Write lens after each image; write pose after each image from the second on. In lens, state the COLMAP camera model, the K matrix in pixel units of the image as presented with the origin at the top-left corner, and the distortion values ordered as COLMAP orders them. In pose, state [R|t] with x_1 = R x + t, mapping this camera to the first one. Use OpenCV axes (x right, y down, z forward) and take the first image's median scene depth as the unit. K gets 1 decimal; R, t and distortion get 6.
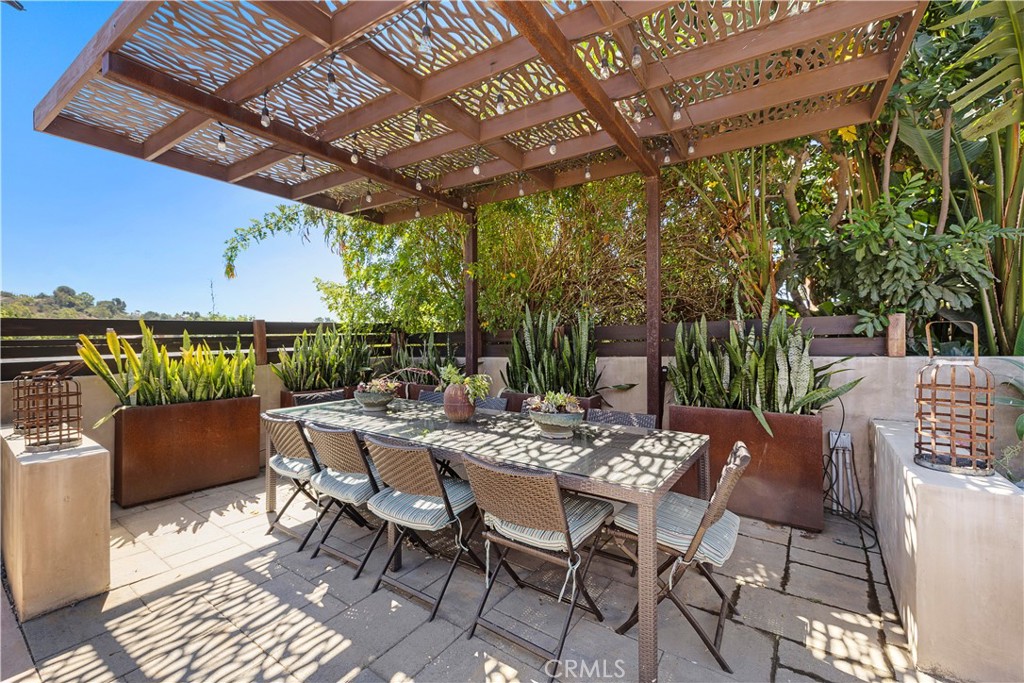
lens RADIAL K [[429.3, 0, 513.8], [0, 429.3, 342.0], [0, 0, 1]] dist [-0.000360, -0.000252]
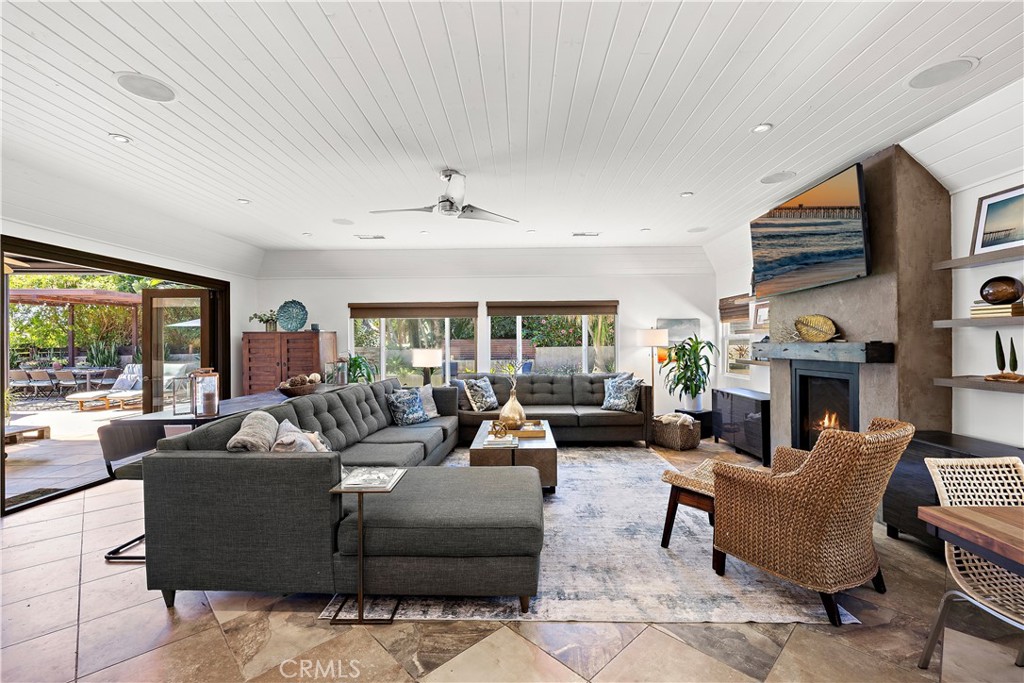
lens RADIAL K [[429.3, 0, 513.8], [0, 429.3, 342.0], [0, 0, 1]] dist [-0.000360, -0.000252]
pose [[0.824473, 0.001191, 0.565899, 0.877522], [0.003864, 0.999963, -0.007734, -0.035080], [-0.565887, 0.008563, 0.824438, -3.729203]]
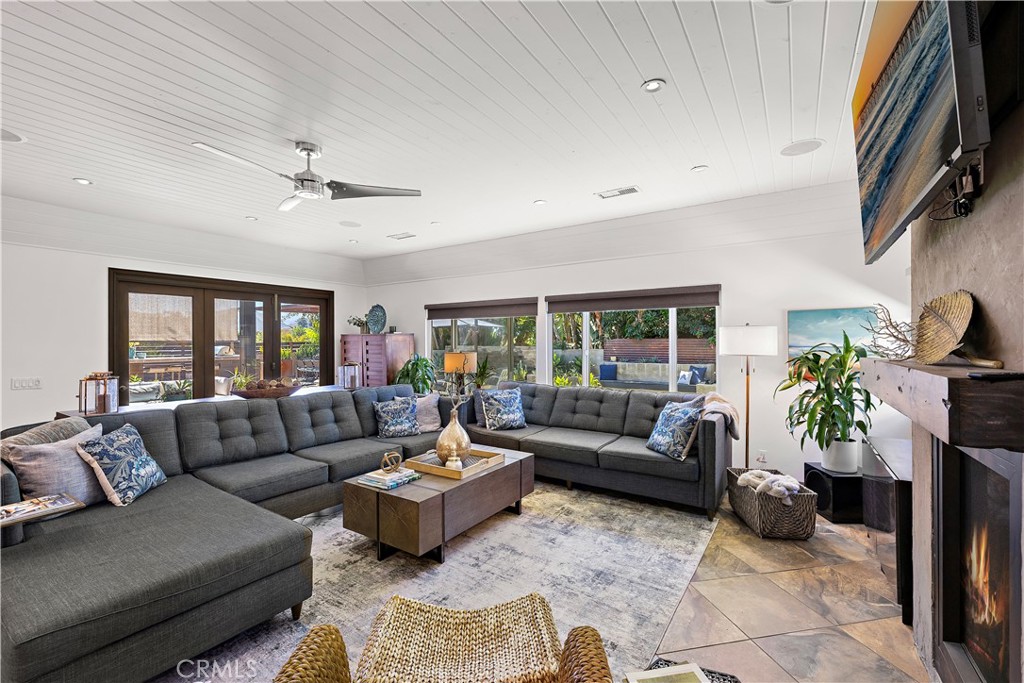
lens RADIAL K [[429.3, 0, 513.8], [0, 429.3, 342.0], [0, 0, 1]] dist [-0.000360, -0.000252]
pose [[0.999472, 0.001969, 0.032443, 1.628418], [-0.001957, 0.999998, -0.000403, -0.058219], [-0.032444, 0.000339, 0.999474, -3.671849]]
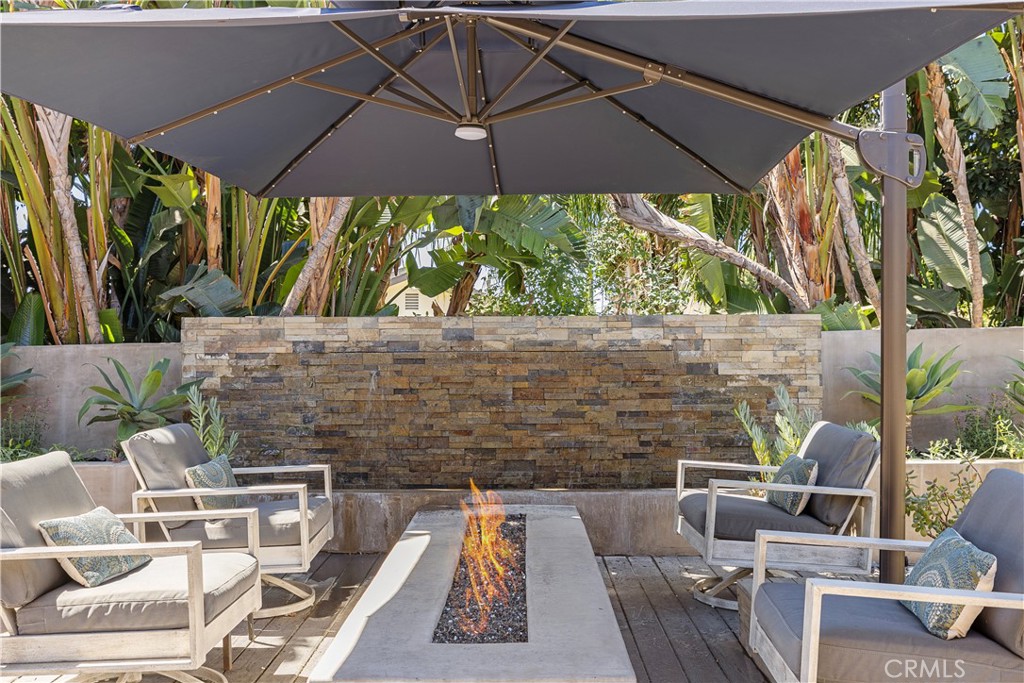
lens RADIAL K [[982.6, 0, 512.0], [0, 982.6, 341.5], [0, 0, 1]] dist [0.002653, 0.002118]
pose [[0.825712, 0.001611, 0.564090, 0.643877], [0.004507, 0.999945, -0.009453, 0.033781], [-0.564074, 0.010348, 0.825659, -1.226824]]
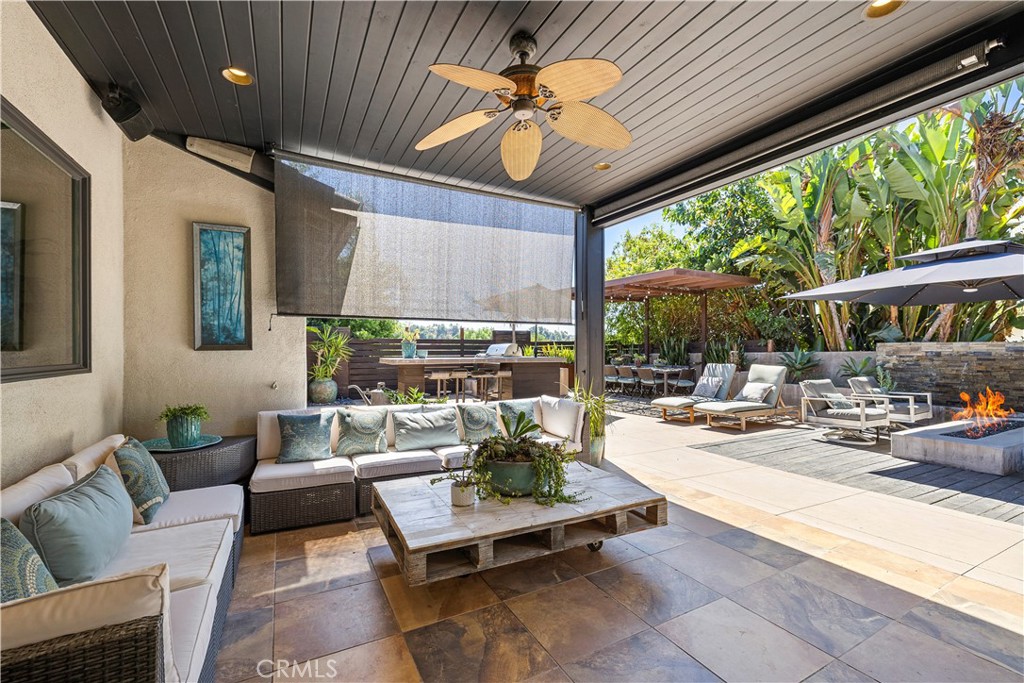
lens RADIAL K [[434.0, 0, 514.8], [0, 434.0, 353.3], [0, 0, 1]] dist [0.001552, -0.000224]
pose [[0.893471, 0.008284, -0.449045, 0.480646], [-0.004615, 0.999946, 0.009264, 0.015711], [0.449098, -0.006205, 0.893461, -2.281032]]
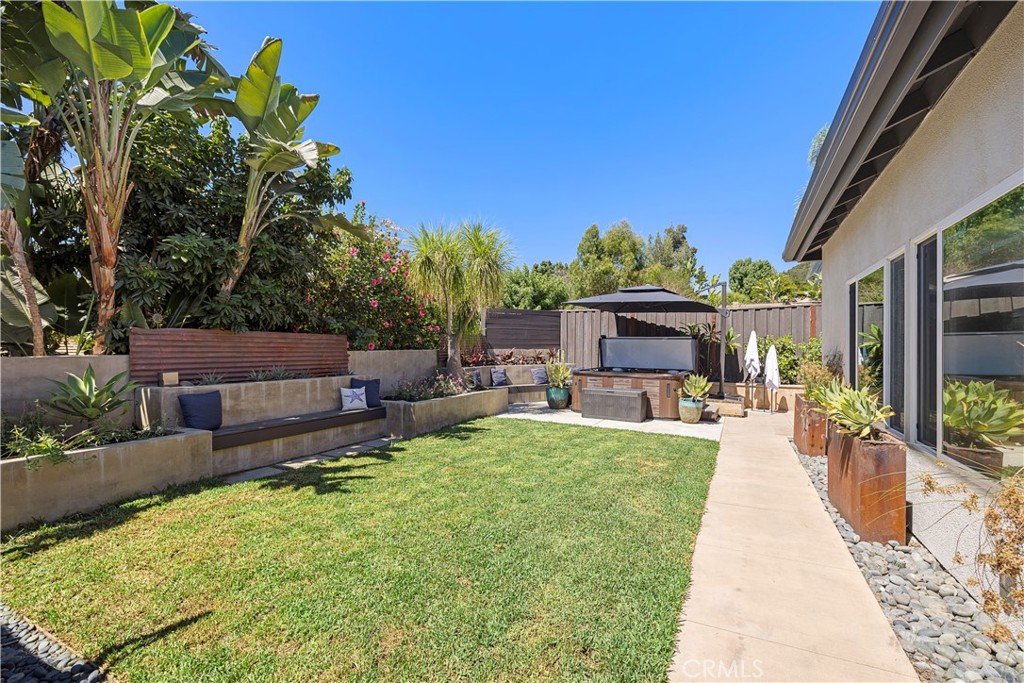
lens RADIAL K [[434.0, 0, 514.8], [0, 434.0, 353.3], [0, 0, 1]] dist [0.001552, -0.000224]
pose [[-0.136807, -0.003234, 0.990592, 1.067688], [0.005565, 0.999976, 0.004034, -0.008262], [-0.990582, 0.006065, -0.136786, -1.300975]]
